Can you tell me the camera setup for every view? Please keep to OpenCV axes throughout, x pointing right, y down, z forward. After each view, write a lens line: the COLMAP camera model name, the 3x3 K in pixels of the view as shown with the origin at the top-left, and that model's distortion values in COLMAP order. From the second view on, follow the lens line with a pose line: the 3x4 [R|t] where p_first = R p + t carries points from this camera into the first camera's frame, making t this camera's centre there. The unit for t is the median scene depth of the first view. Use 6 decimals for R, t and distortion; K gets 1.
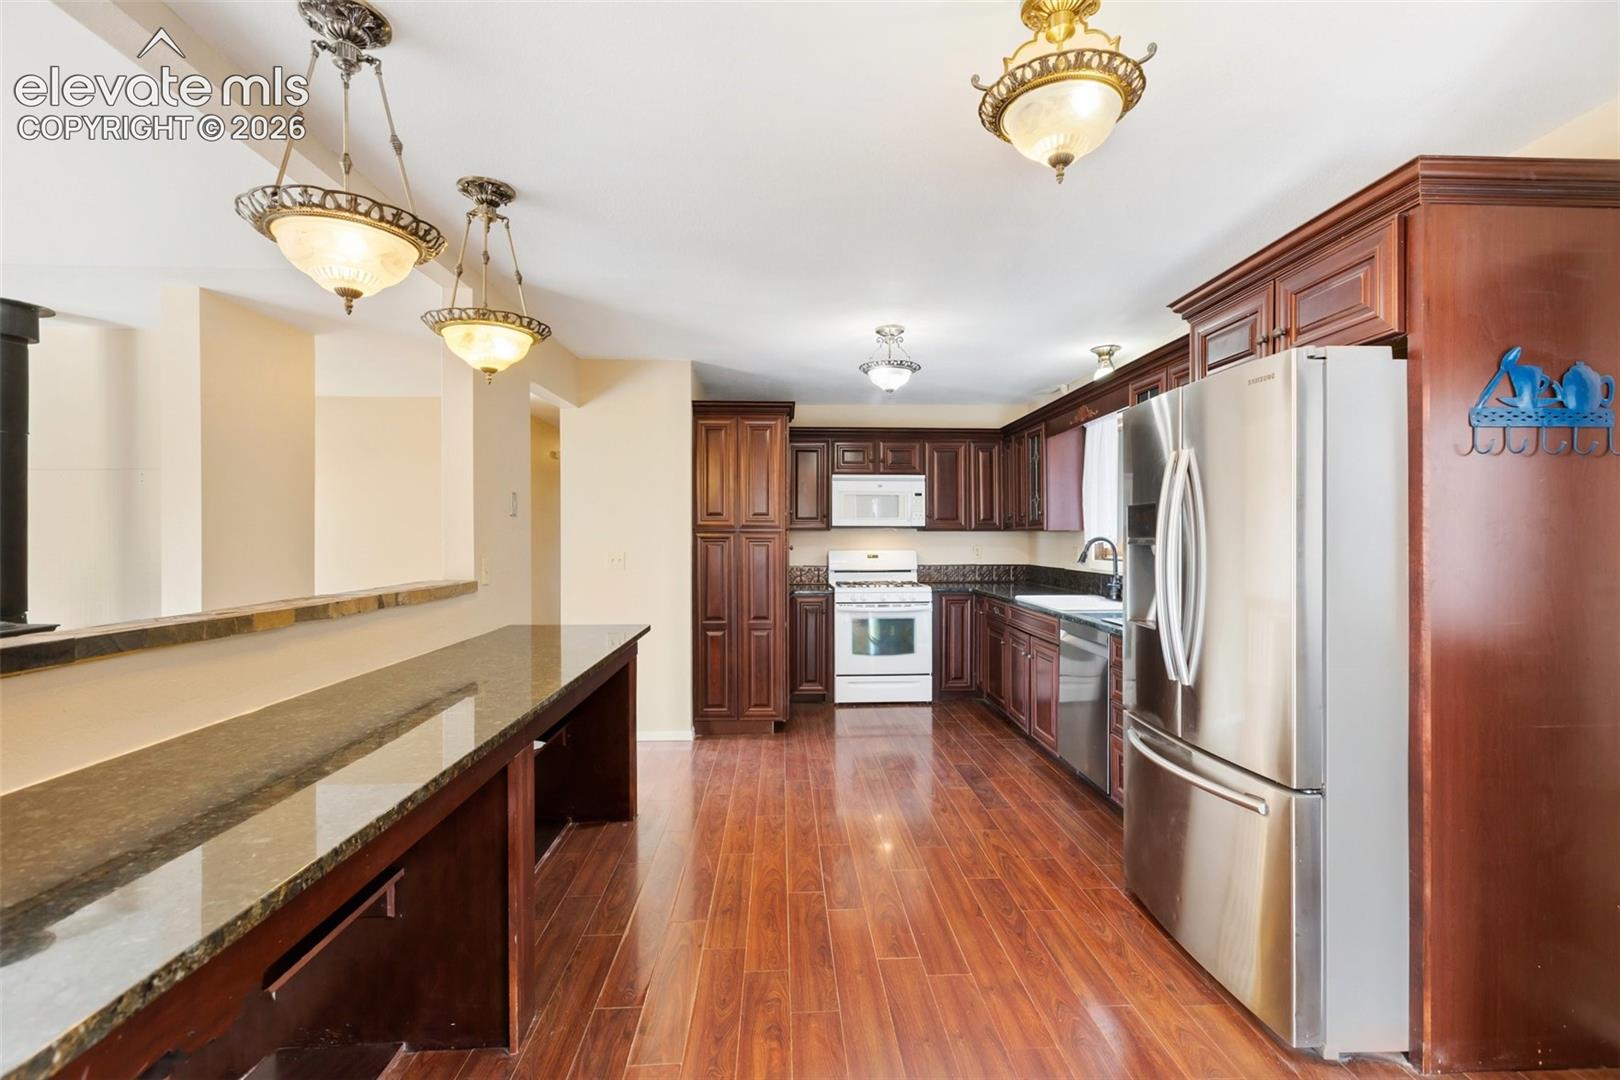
lens RADIAL K [[729.2, 0, 810.0], [0, 729.2, 540.0], [0, 0, 1]] dist [-0.001948, -0.000305]
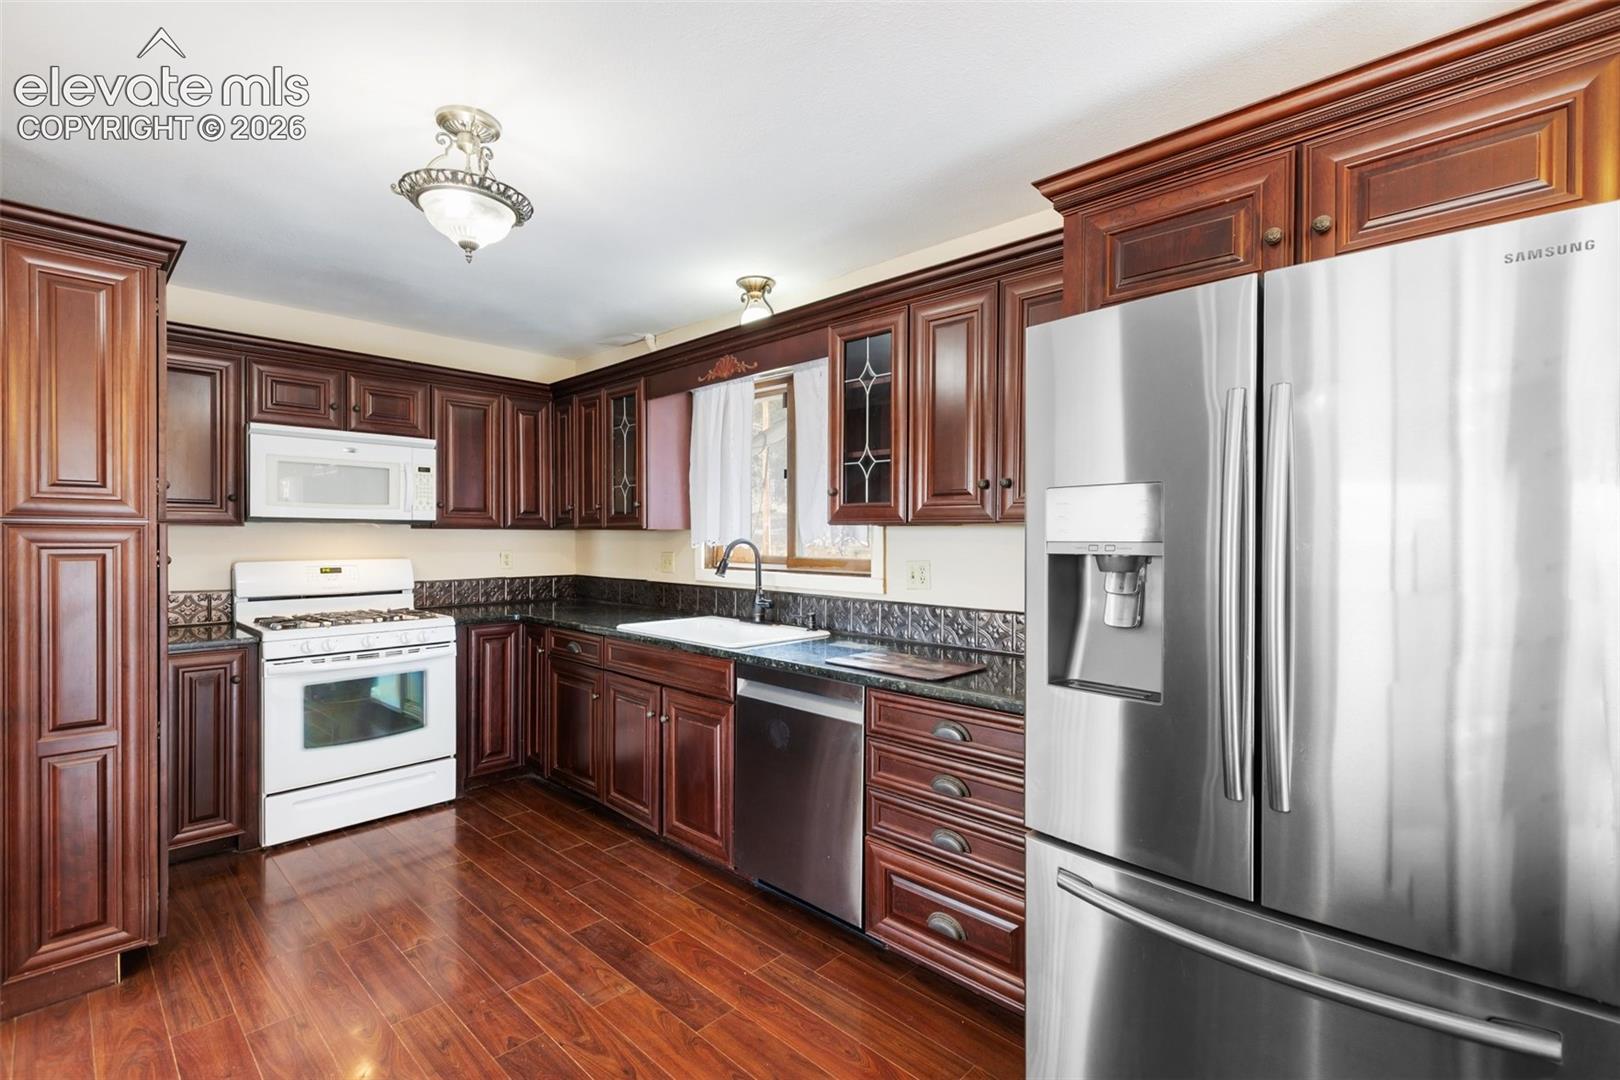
lens RADIAL K [[720.1, 0, 815.9], [0, 720.1, 540.7], [0, 0, 1]] dist [-0.002001, -0.001042]
pose [[0.710577, 0.000078, 0.703619, -0.048358], [-0.000689, 1.000000, 0.000585, -0.002174], [-0.703619, -0.000901, 0.710577, 0.341098]]
